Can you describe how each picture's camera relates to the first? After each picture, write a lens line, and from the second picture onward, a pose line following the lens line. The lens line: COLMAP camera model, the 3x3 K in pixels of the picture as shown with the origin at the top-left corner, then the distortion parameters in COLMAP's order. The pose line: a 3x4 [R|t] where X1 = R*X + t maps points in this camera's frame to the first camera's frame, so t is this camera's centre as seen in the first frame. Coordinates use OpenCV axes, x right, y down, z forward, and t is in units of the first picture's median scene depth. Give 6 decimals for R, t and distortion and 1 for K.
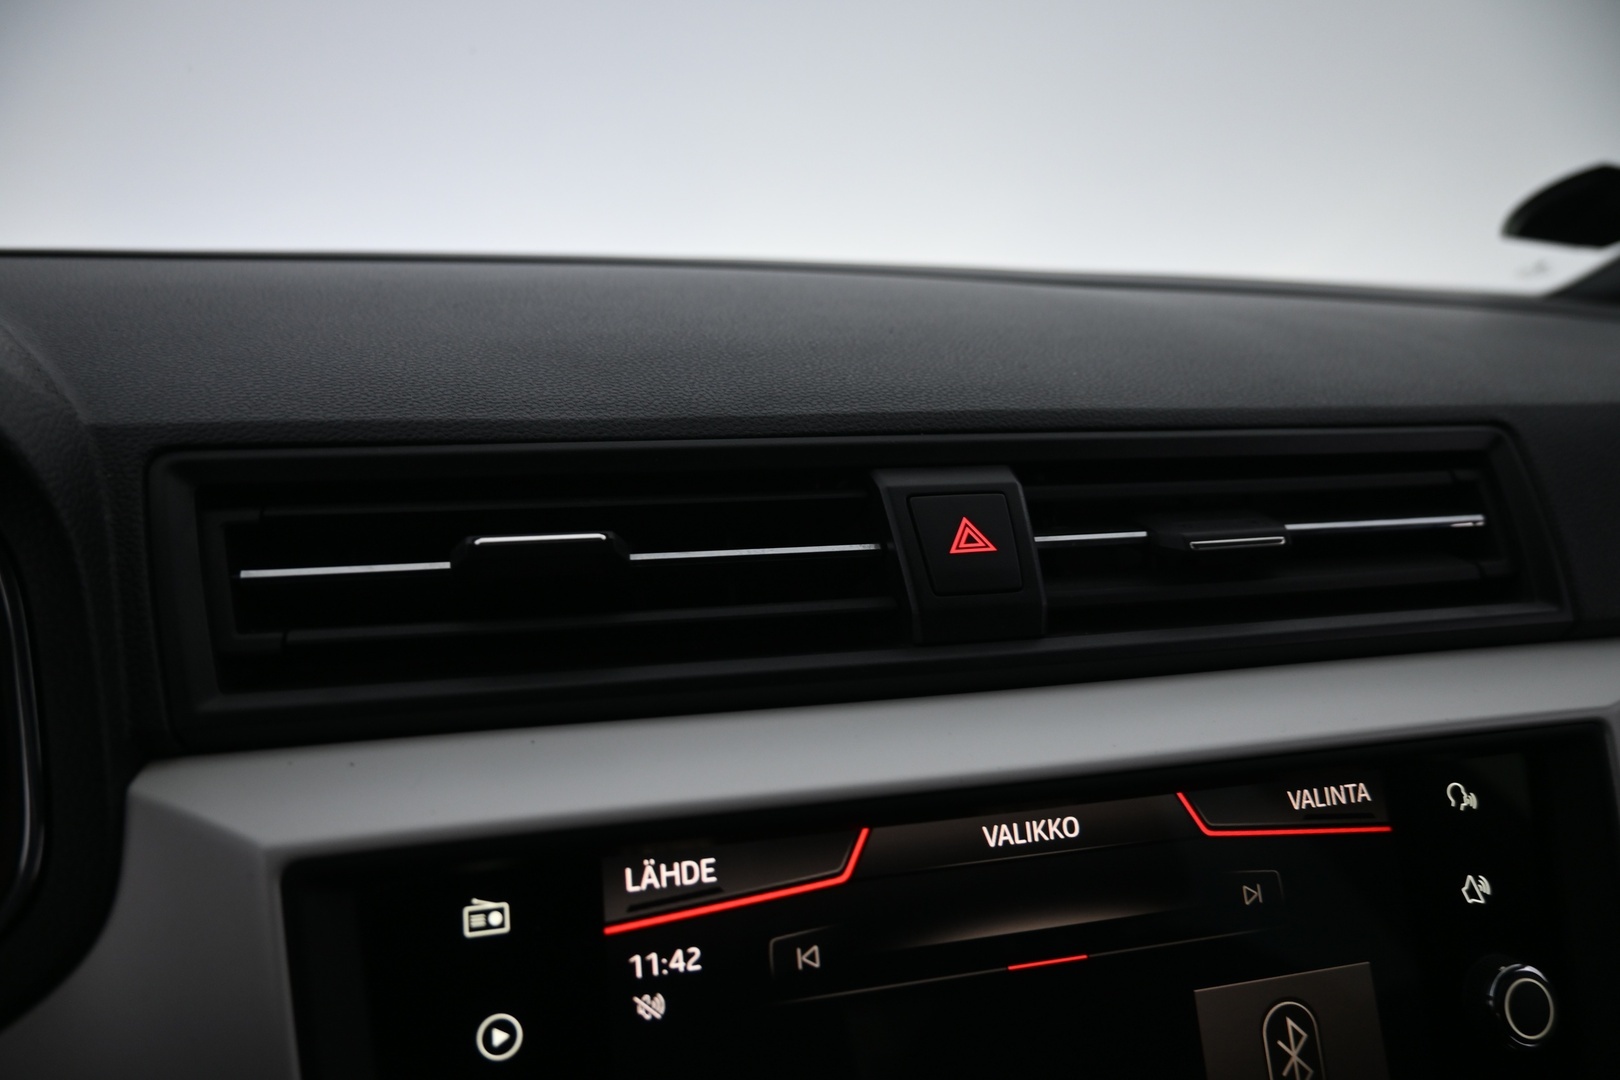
lens RADIAL K [[1105.5, 0, 814.0], [0, 1105.5, 539.3], [0, 0, 1]] dist [0.007485, -0.002080]
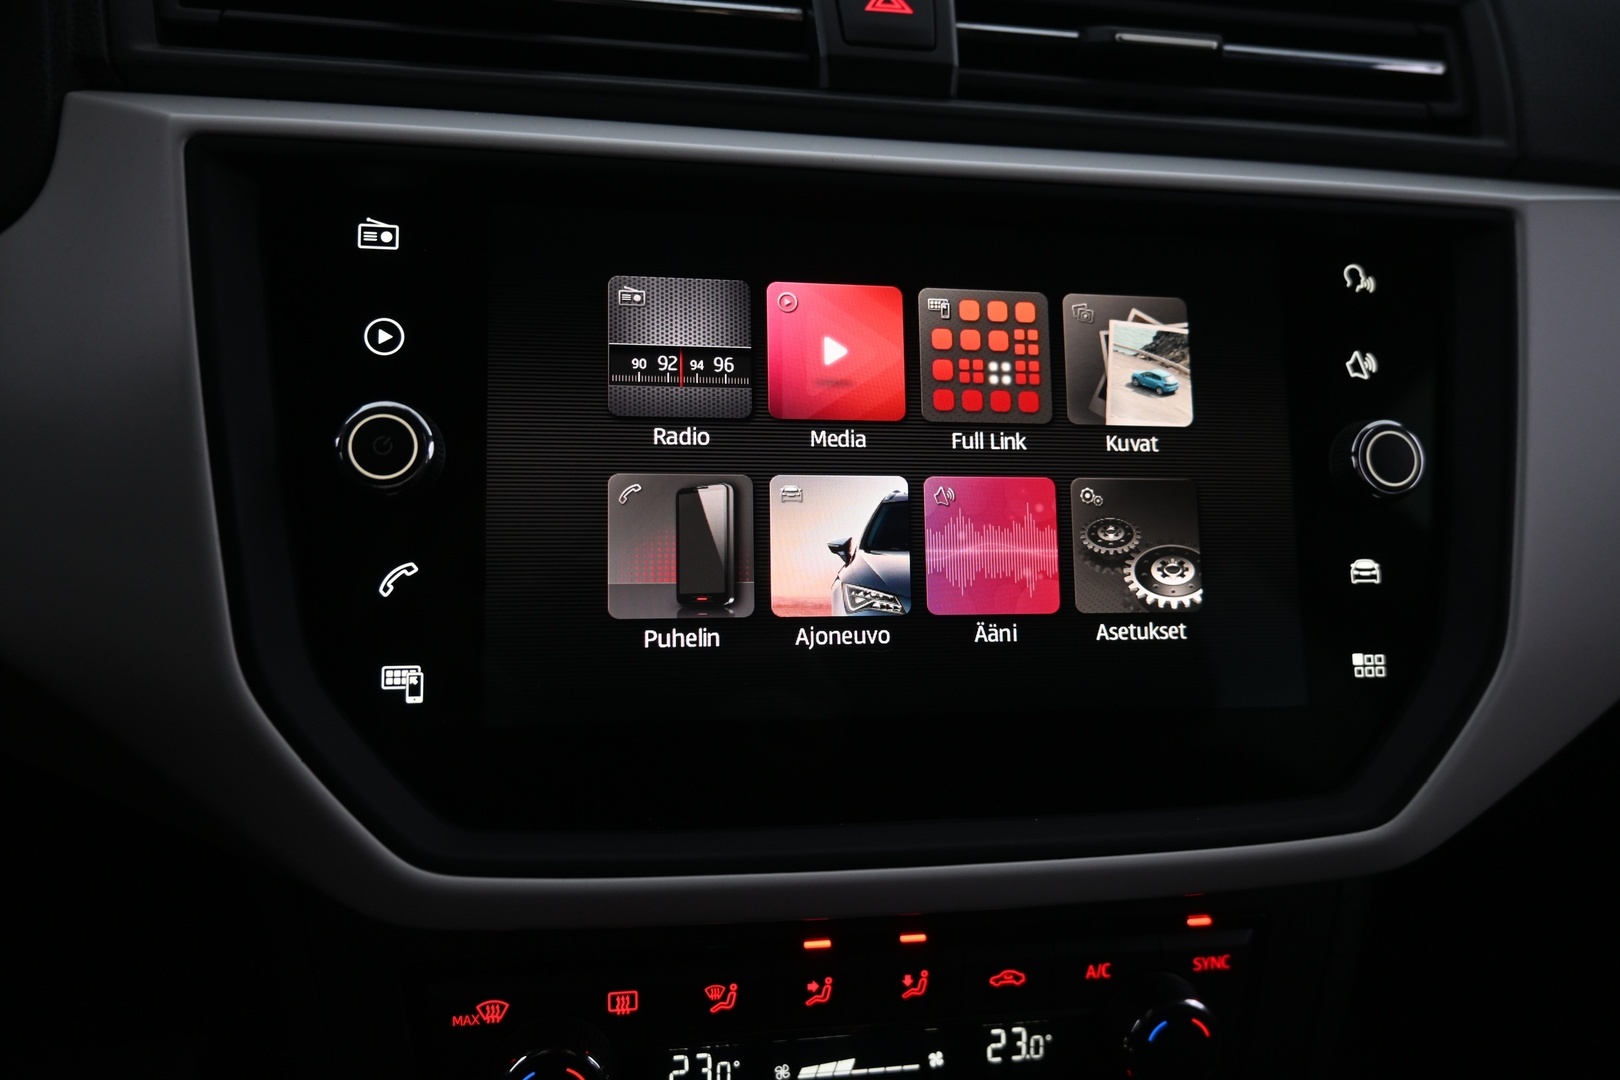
lens RADIAL K [[1105.5, 0, 803.2], [0, 1105.5, 541.4], [0, 0, 1]] dist [0.007485, -0.002080]
pose [[0.994419, 0.068669, -0.080095, 0.184120], [-0.062020, 0.994639, 0.082741, 0.424040], [0.085347, -0.077312, 0.993347, -0.057585]]
